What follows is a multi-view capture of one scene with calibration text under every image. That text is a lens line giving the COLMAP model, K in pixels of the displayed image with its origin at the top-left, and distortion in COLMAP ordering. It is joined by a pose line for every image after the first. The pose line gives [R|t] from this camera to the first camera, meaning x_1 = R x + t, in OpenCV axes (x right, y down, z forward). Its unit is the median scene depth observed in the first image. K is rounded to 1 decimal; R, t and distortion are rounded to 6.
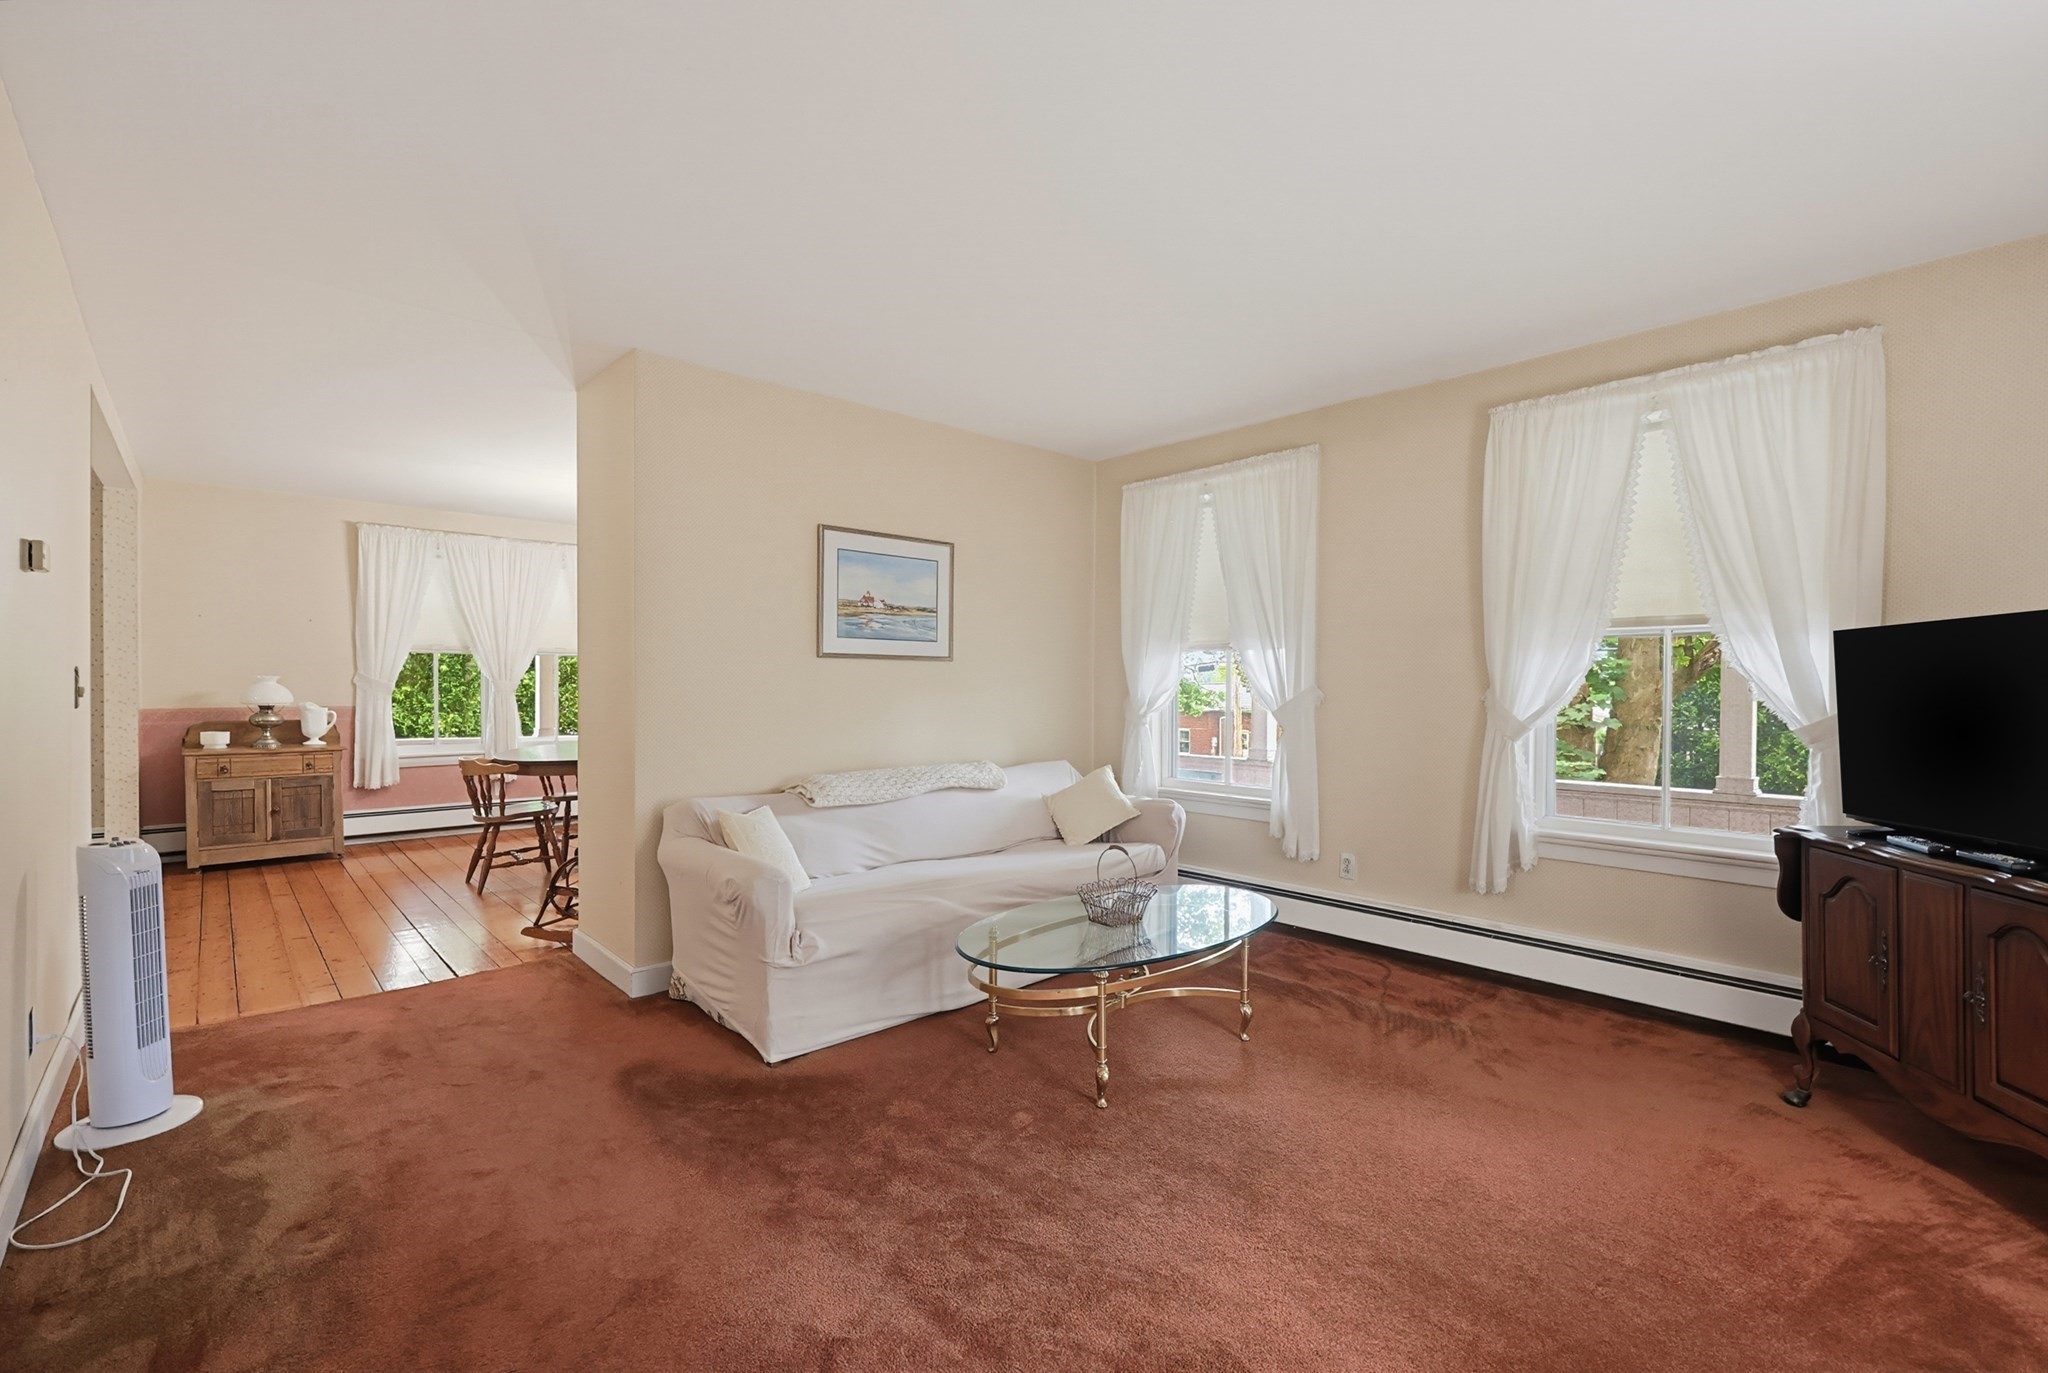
lens RADIAL K [[867.3, 0, 1035.3], [0, 867.3, 685.4], [0, 0, 1]] dist [-0.002289, 0.000093]
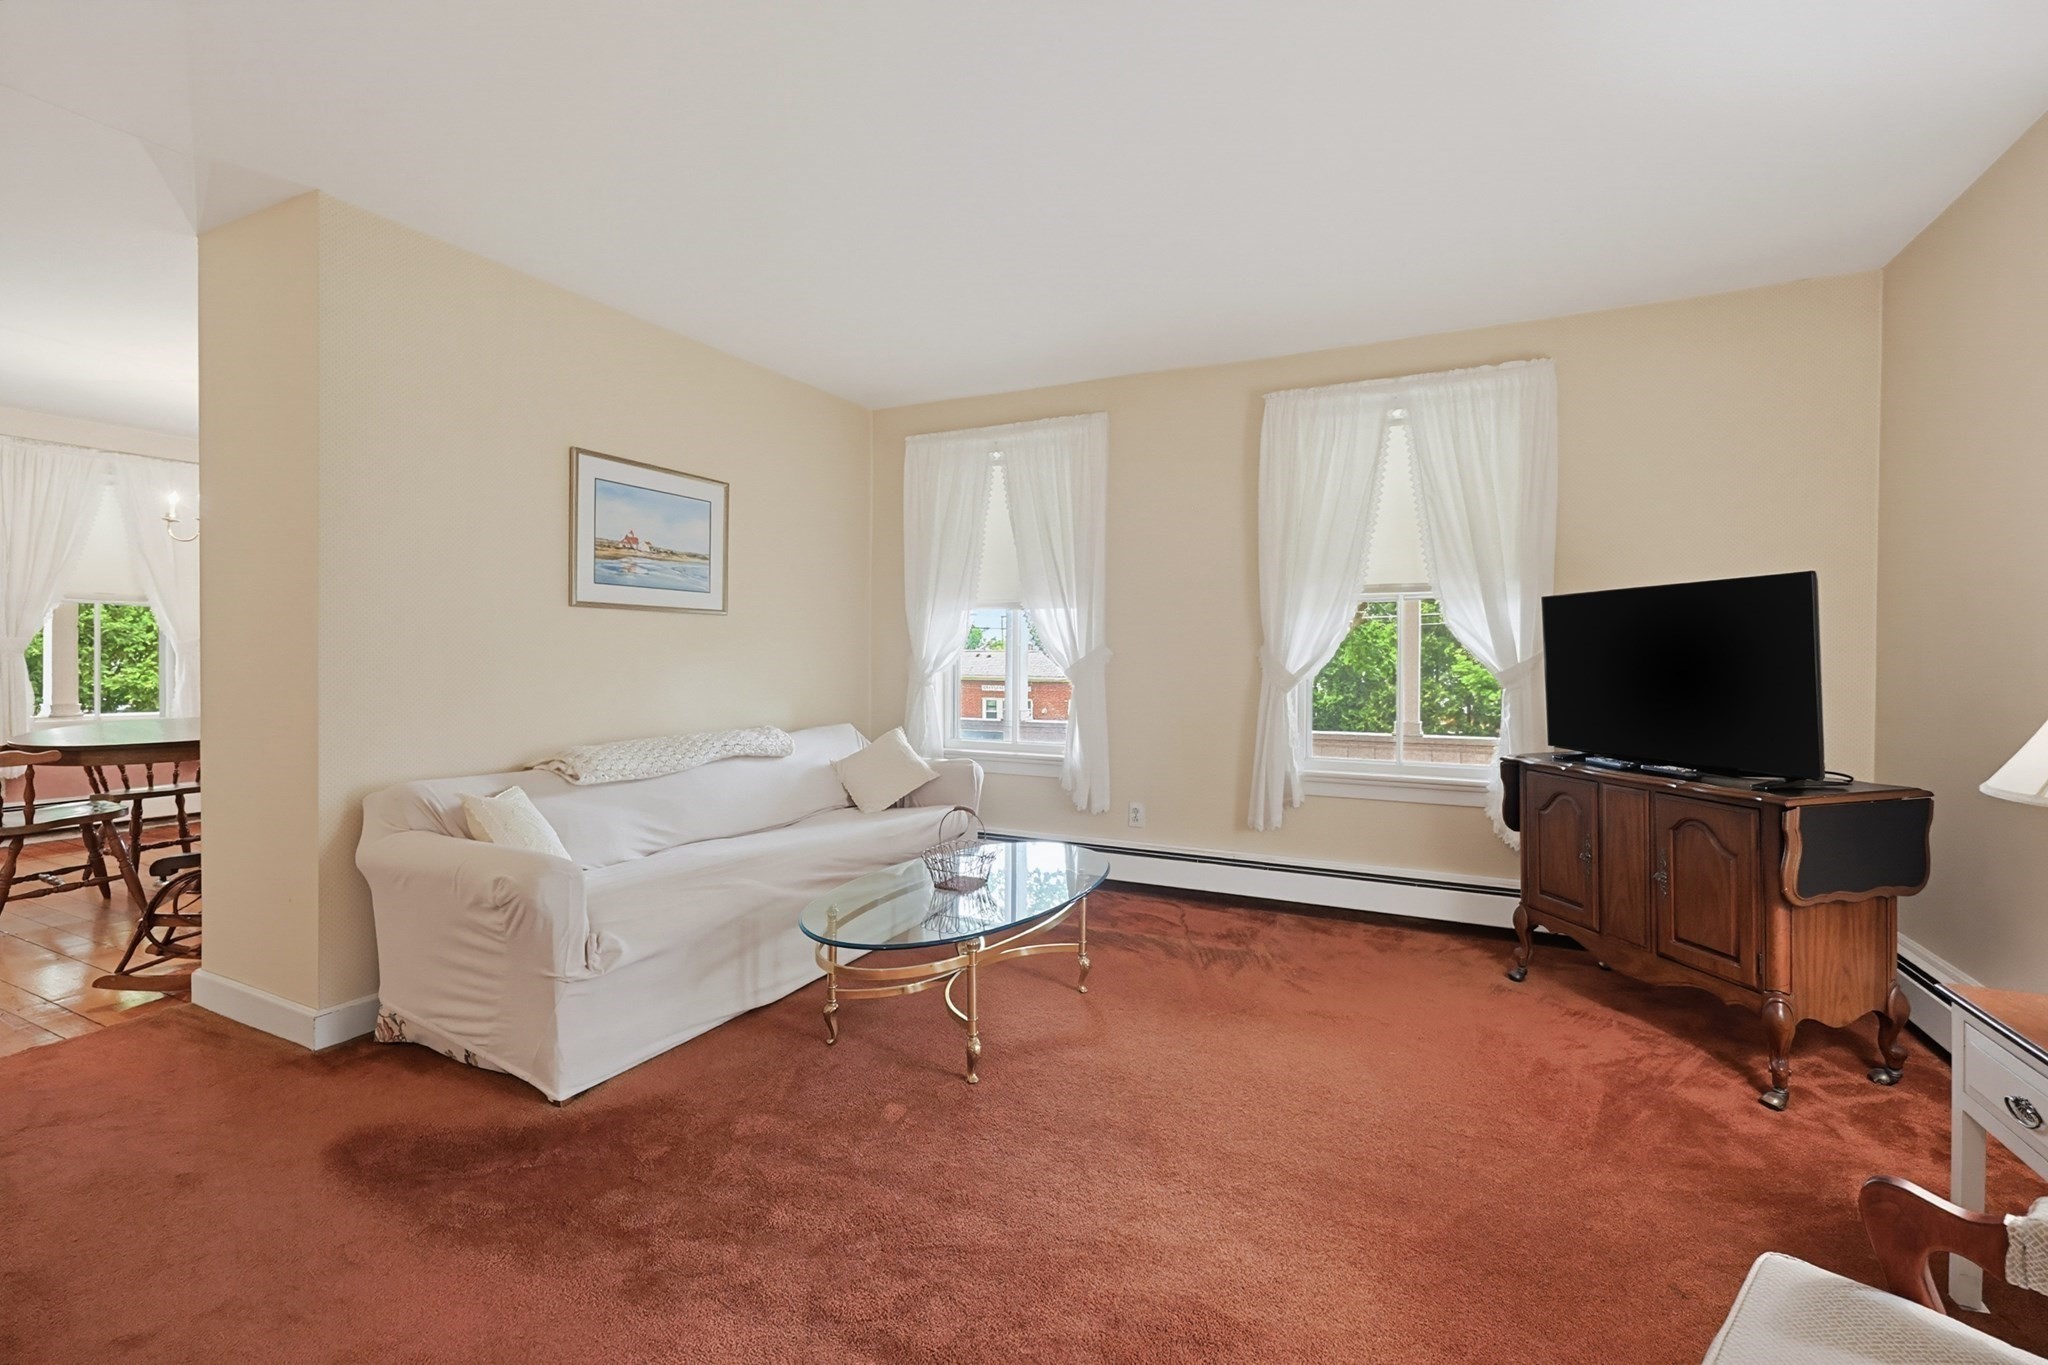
lens RADIAL K [[862.3, 0, 1029.6], [0, 862.3, 655.1], [0, 0, 1]] dist [-0.004114, -0.000339]
pose [[0.932824, 0.001181, 0.360330, -0.168604], [-0.000916, 0.999999, -0.000908, 0.018440], [-0.360331, 0.000517, 0.932824, 0.085583]]
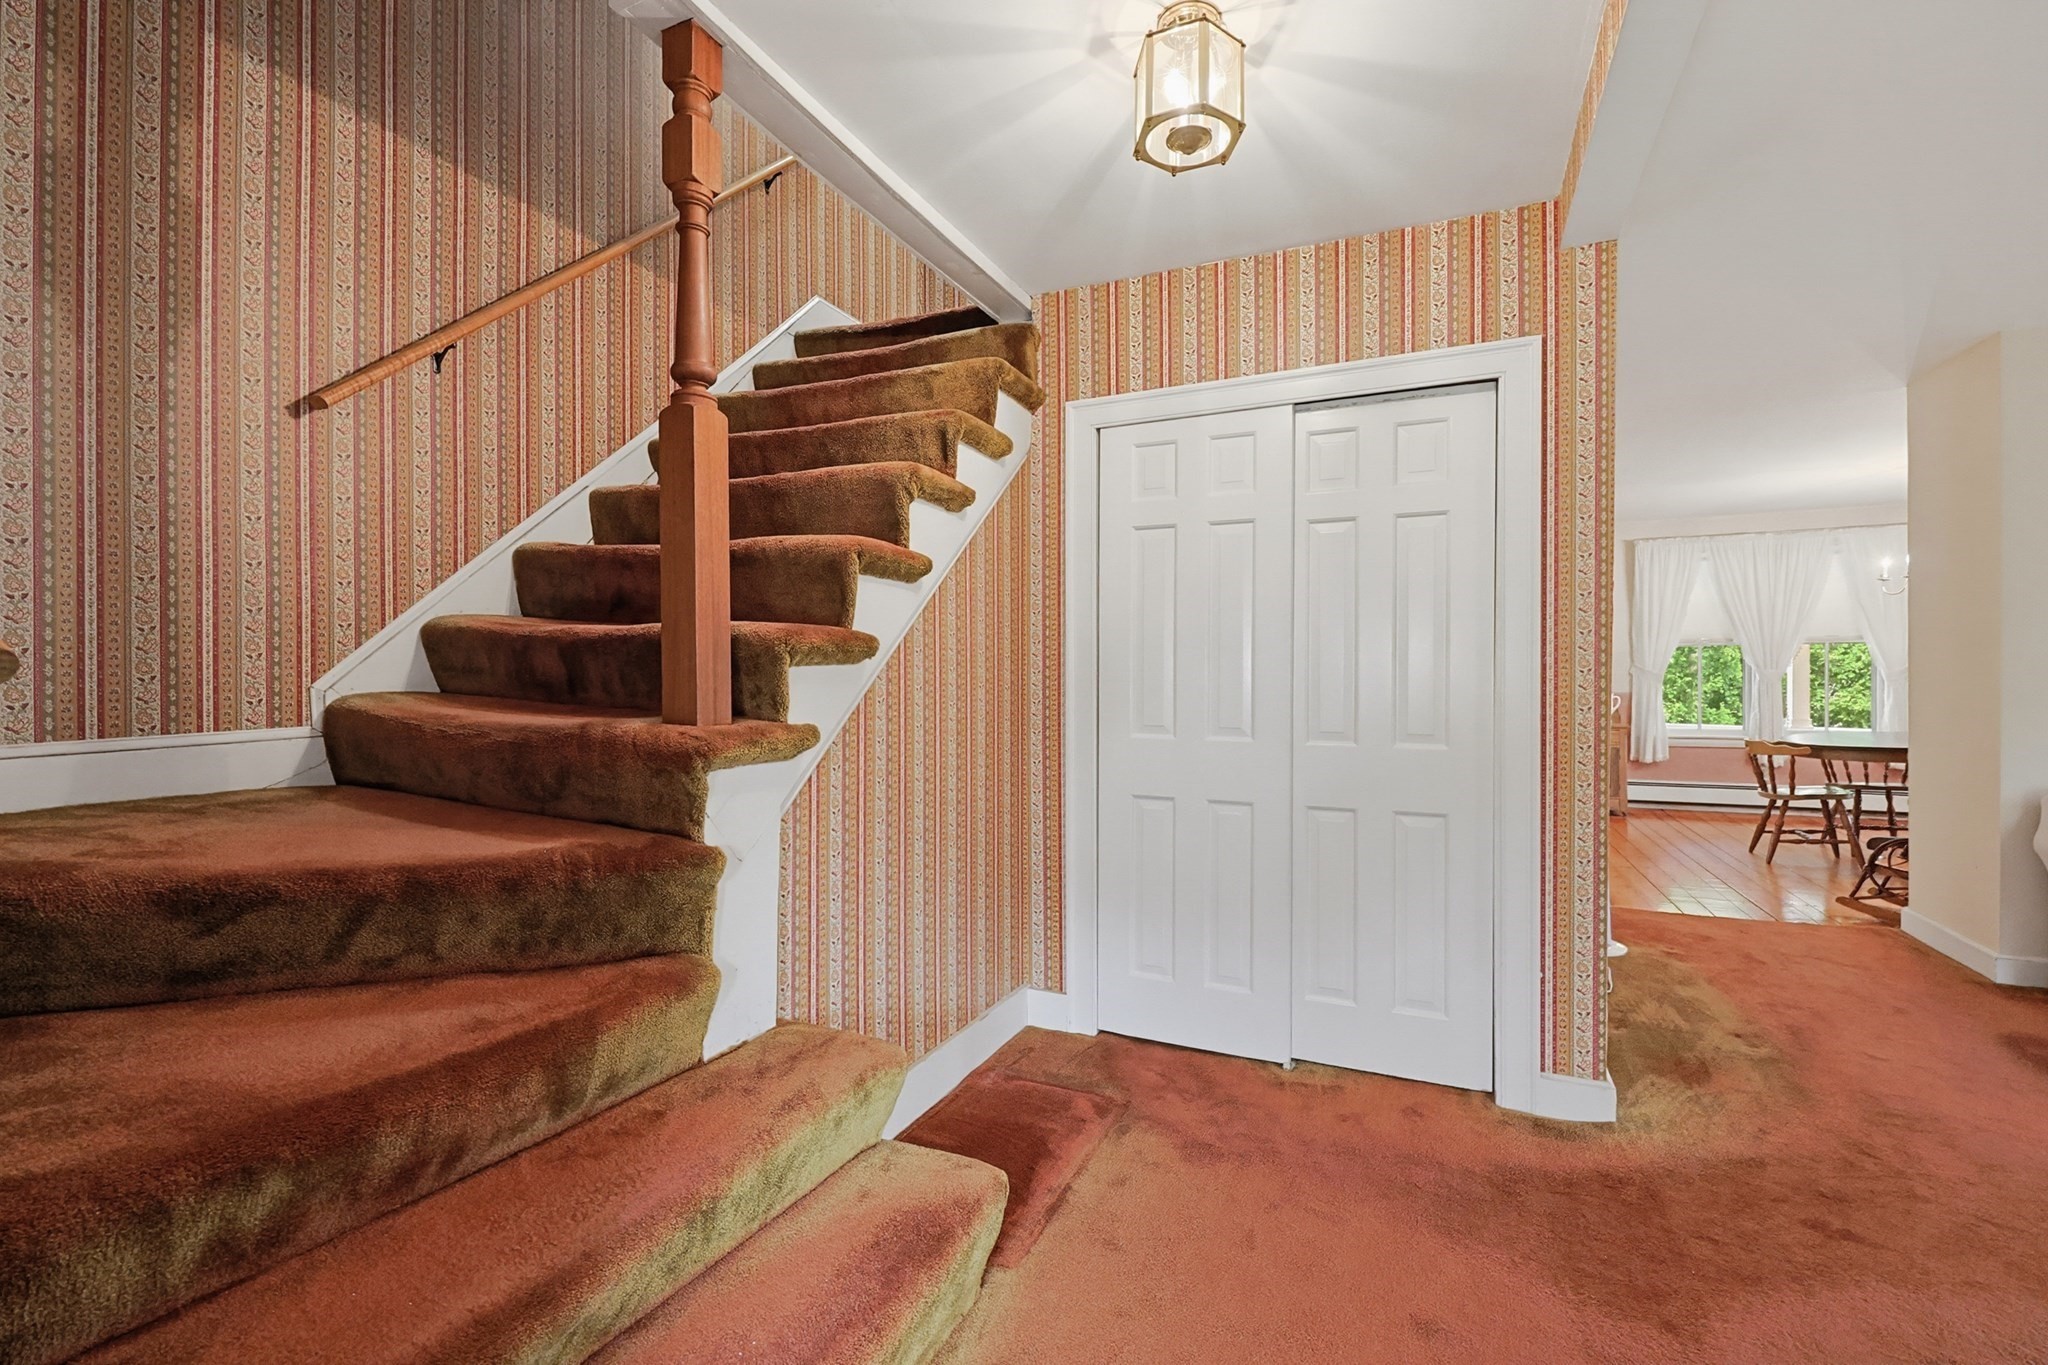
lens RADIAL K [[880.5, 0, 1024.8], [0, 880.5, 685.8], [0, 0, 1]] dist [-0.001297, -0.000110]
pose [[0.378493, 0.006343, -0.925583, 0.050832], [-0.000066, 0.999977, 0.006826, 0.012153], [0.925604, -0.002522, 0.378484, -0.458101]]
